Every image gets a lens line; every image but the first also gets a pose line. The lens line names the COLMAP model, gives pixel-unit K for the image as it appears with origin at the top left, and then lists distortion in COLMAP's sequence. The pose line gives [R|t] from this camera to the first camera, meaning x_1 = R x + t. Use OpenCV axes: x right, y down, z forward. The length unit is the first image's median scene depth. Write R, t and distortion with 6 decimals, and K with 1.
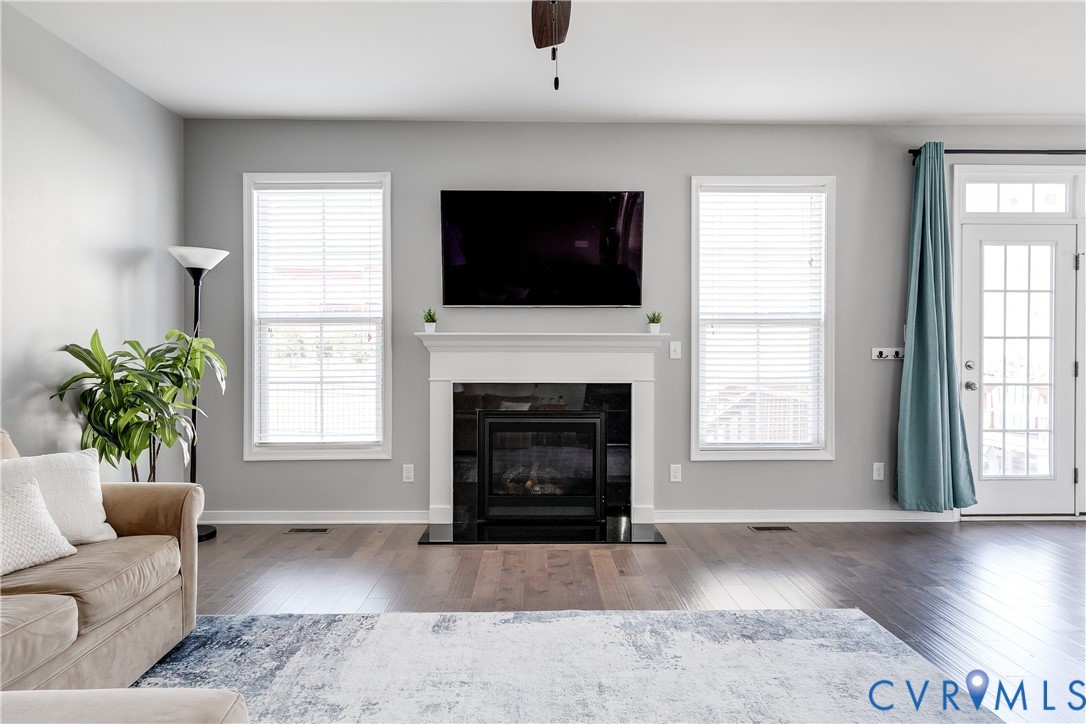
lens RADIAL K [[707.0, 0, 539.4], [0, 707.0, 353.0], [0, 0, 1]] dist [-0.003508, 0.000750]
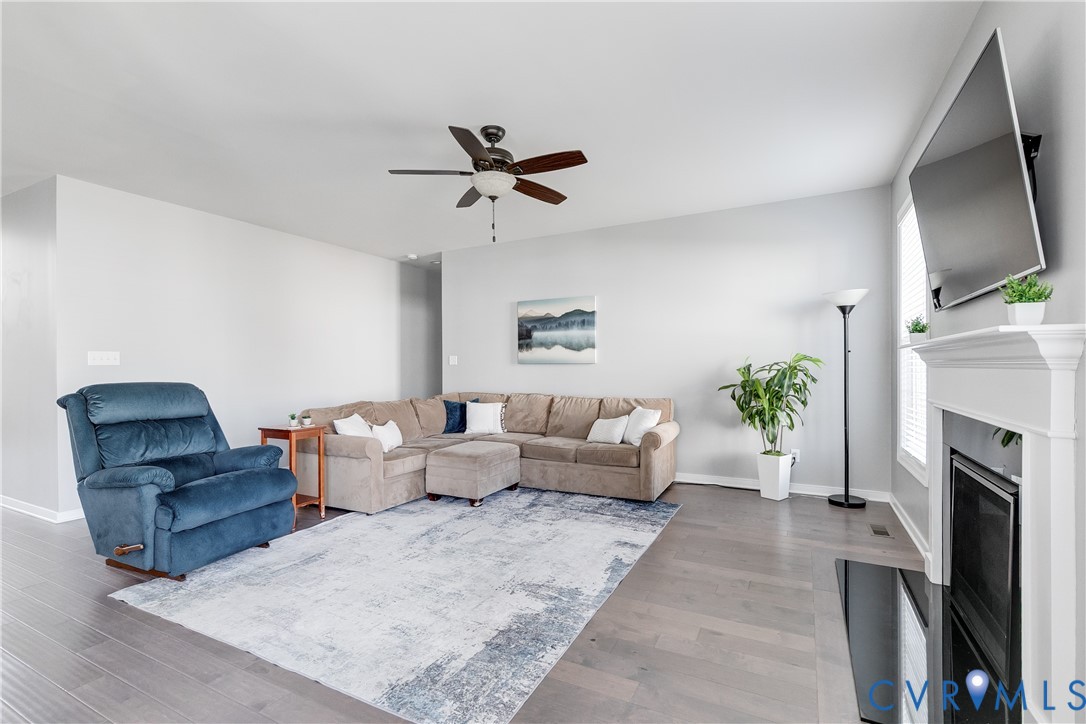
lens RADIAL K [[494.2, 0, 542.2], [0, 494.2, 370.3], [0, 0, 1]] dist [0.007754, -0.000865]
pose [[-0.494546, 0.008808, -0.869107, 0.929744], [0.001194, 0.999955, 0.009454, -0.009484], [0.869151, 0.003637, -0.494534, 1.422433]]
